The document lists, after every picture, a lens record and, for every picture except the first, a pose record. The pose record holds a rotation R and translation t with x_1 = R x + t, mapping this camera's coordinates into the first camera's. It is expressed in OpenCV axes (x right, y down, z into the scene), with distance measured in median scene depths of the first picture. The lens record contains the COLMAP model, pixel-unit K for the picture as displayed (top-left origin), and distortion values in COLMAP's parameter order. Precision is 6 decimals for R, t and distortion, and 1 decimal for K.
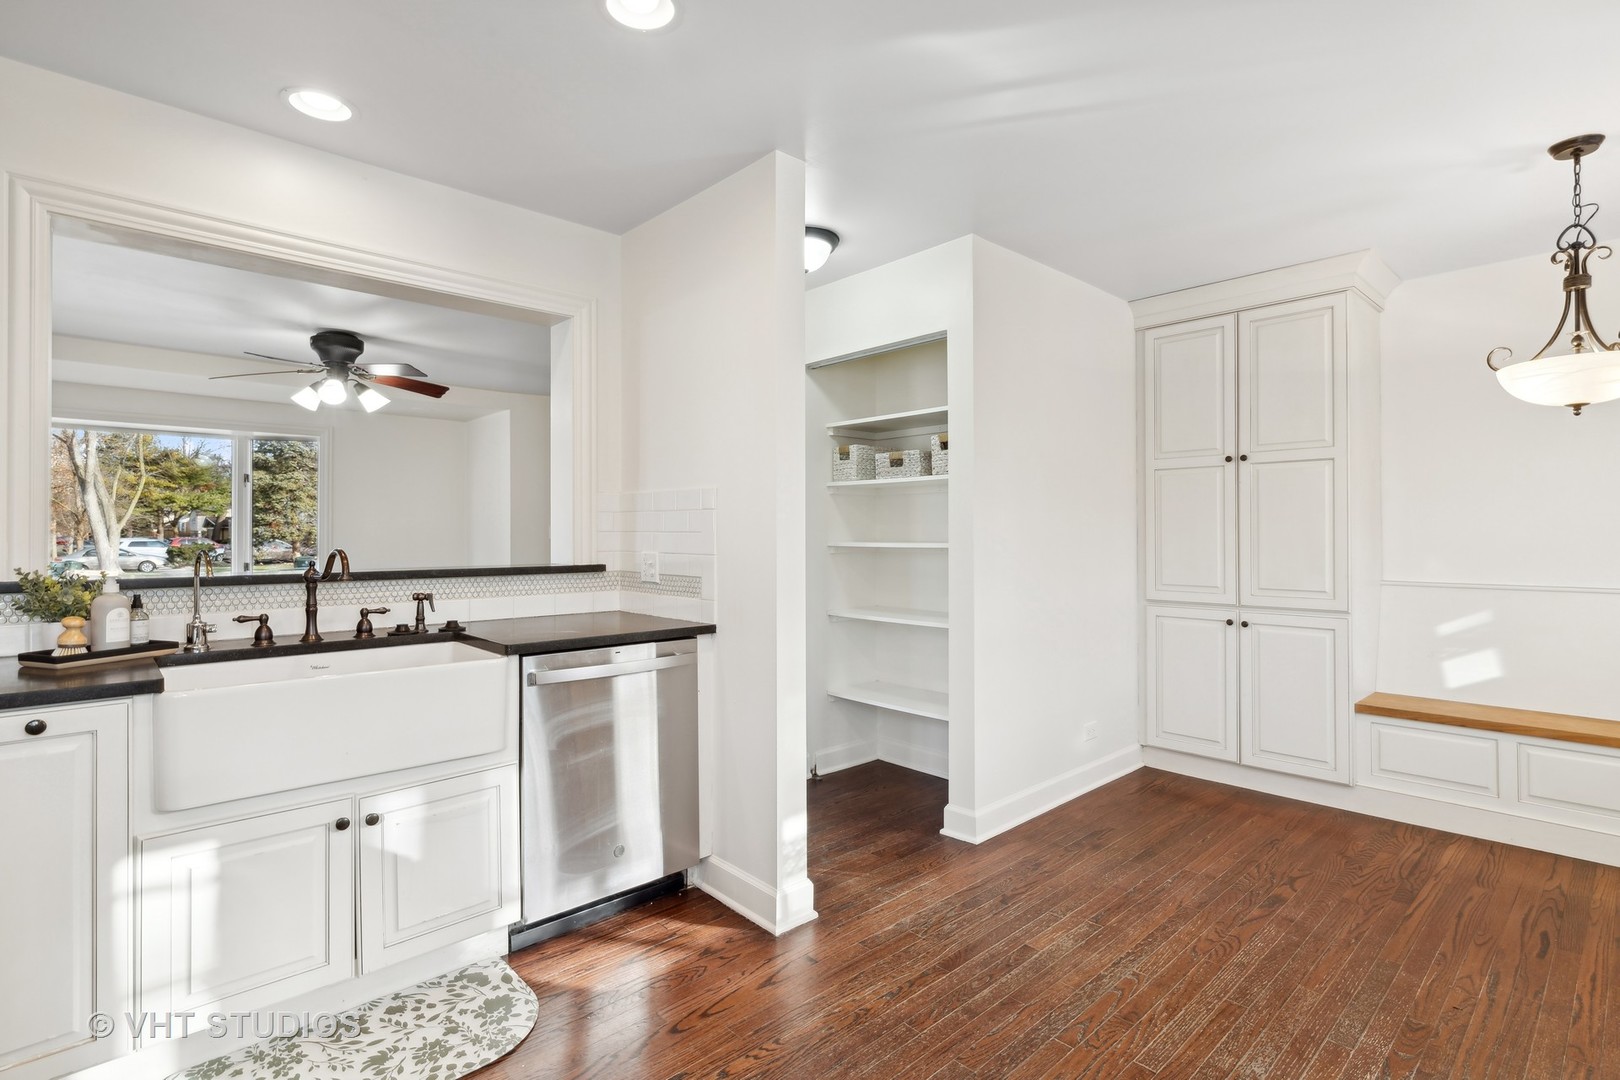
lens RADIAL K [[788.3, 0, 815.5], [0, 788.3, 545.6], [0, 0, 1]] dist [0.000791, 0.000331]
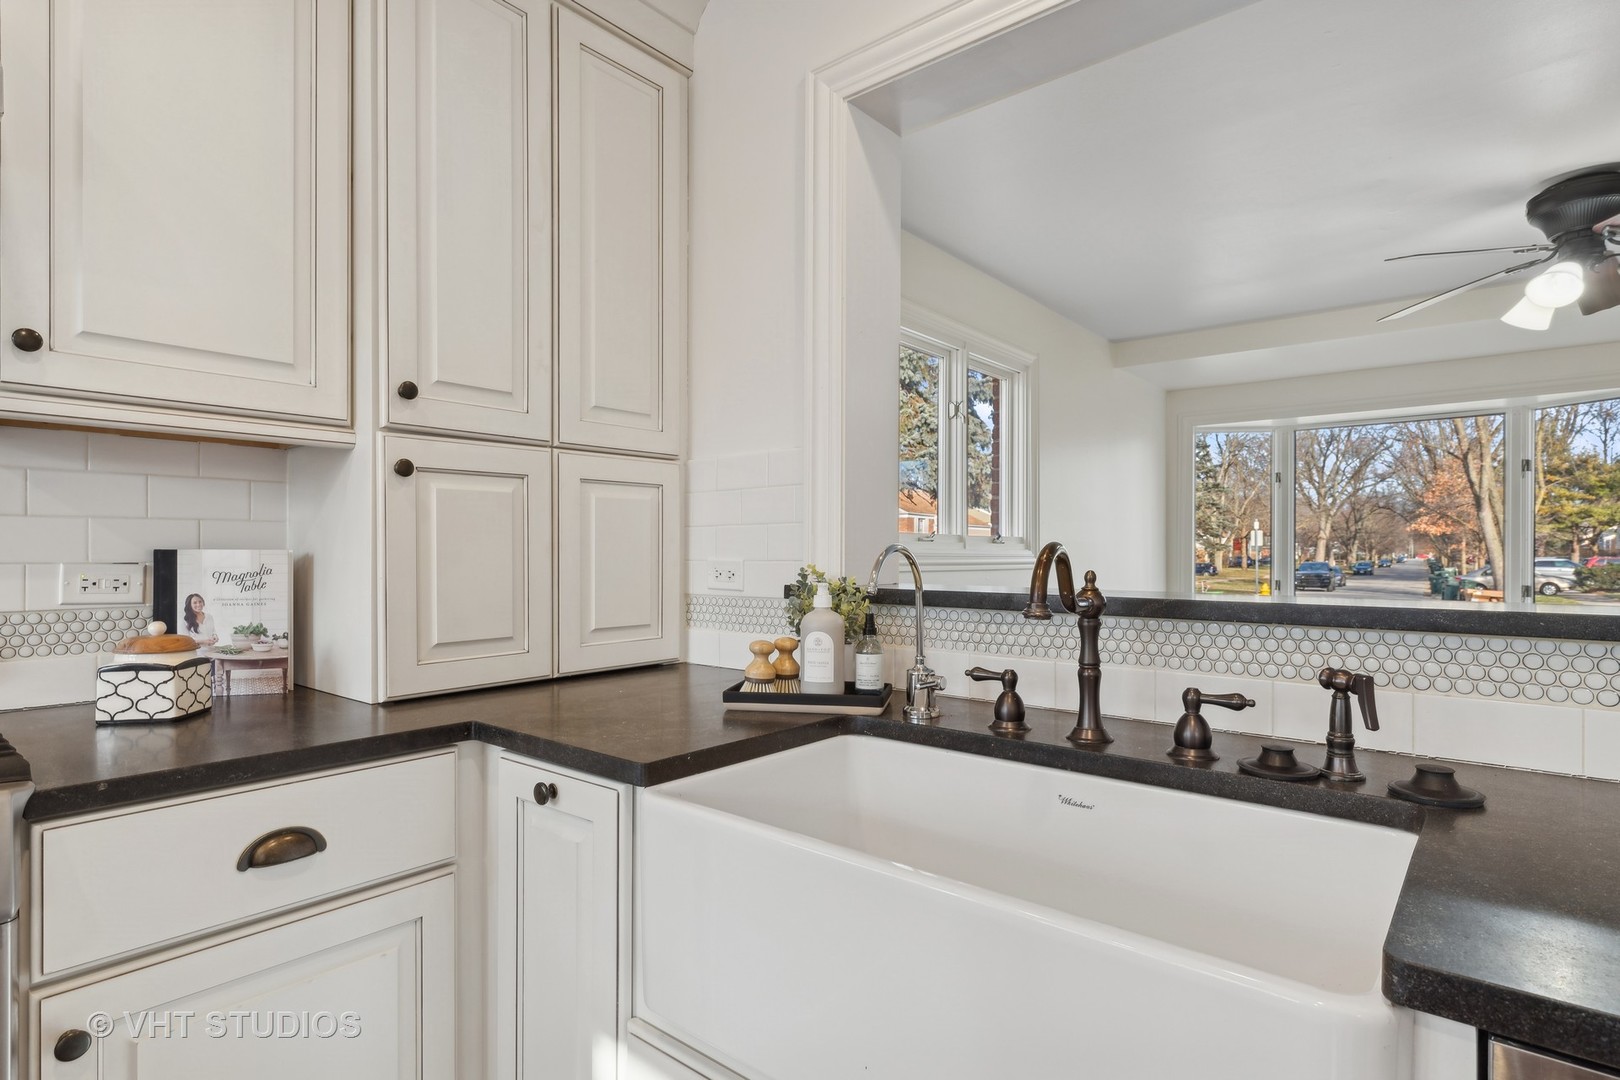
lens RADIAL K [[836.0, 0, 810.3], [0, 836.0, 530.1], [0, 0, 1]] dist [0.000325, 0.000580]
pose [[0.122070, -0.025351, -0.992198, -0.059136], [-0.017755, 0.999458, -0.027721, 0.004692], [0.992363, 0.021000, 0.121554, 0.275356]]
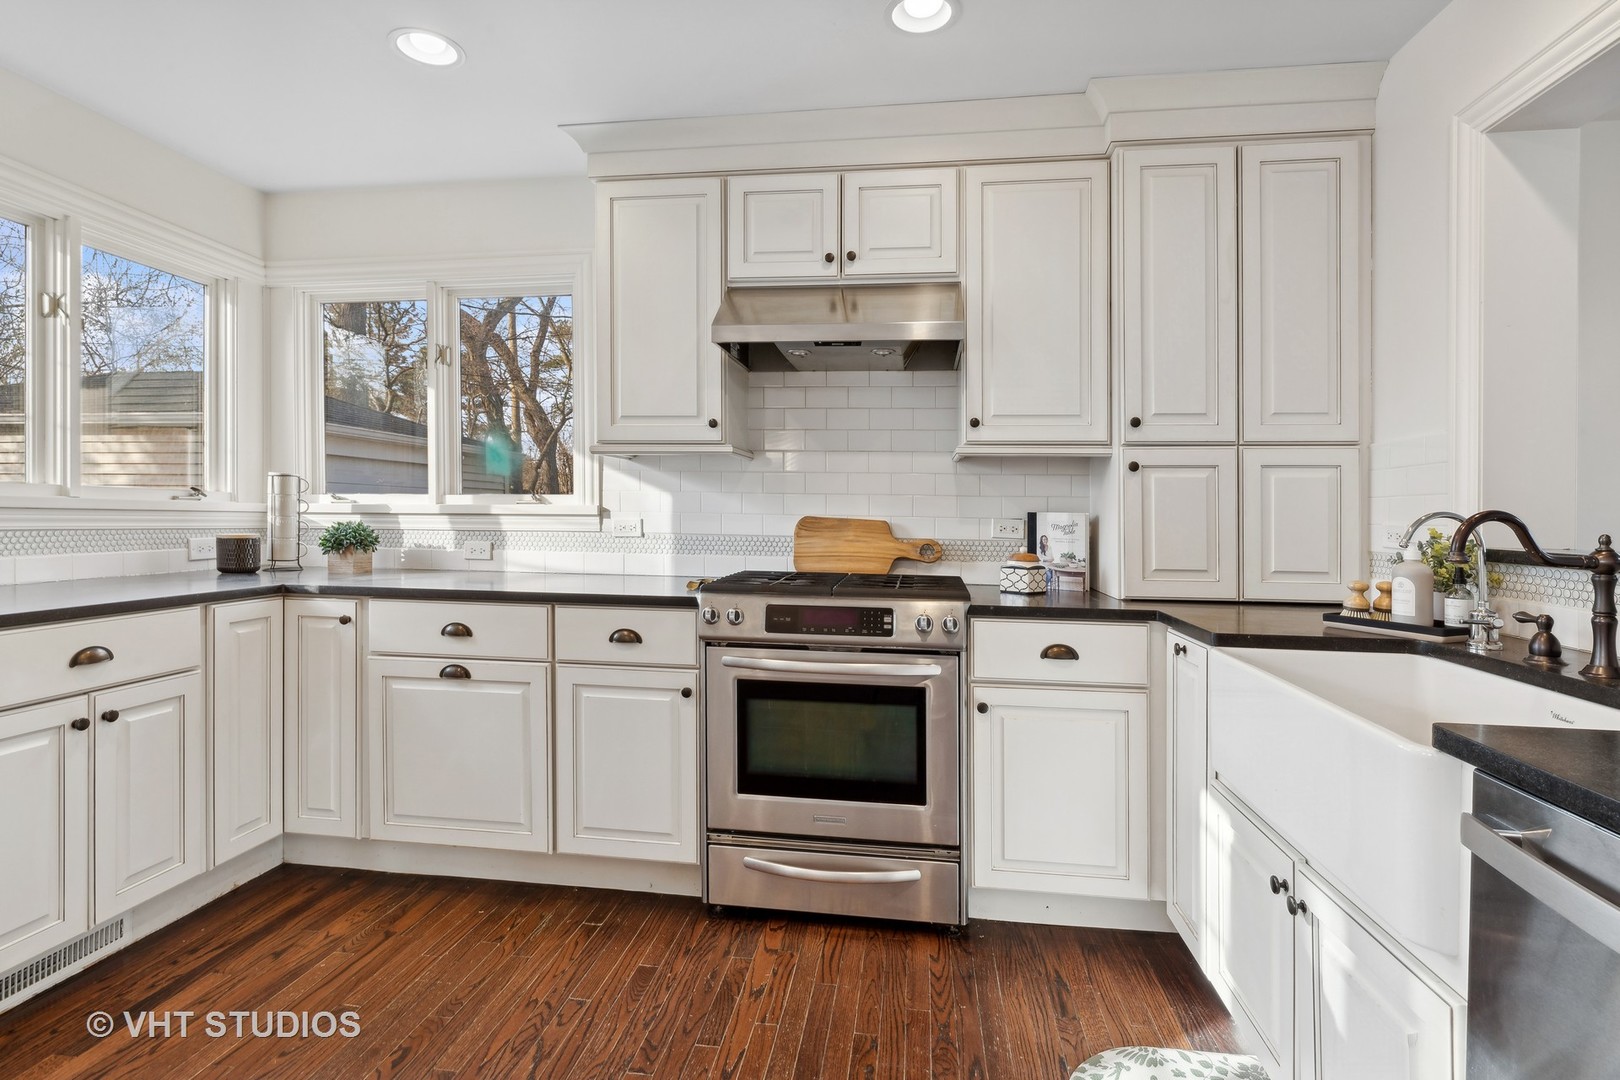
lens RADIAL K [[790.1, 0, 812.2], [0, 790.1, 528.5], [0, 0, 1]] dist [-0.005771, 0.000038]
pose [[-0.777538, 0.002919, -0.628829, 0.051076], [-0.023764, 0.999139, 0.034022, 0.003794], [0.628386, 0.041396, -0.776799, 0.383176]]
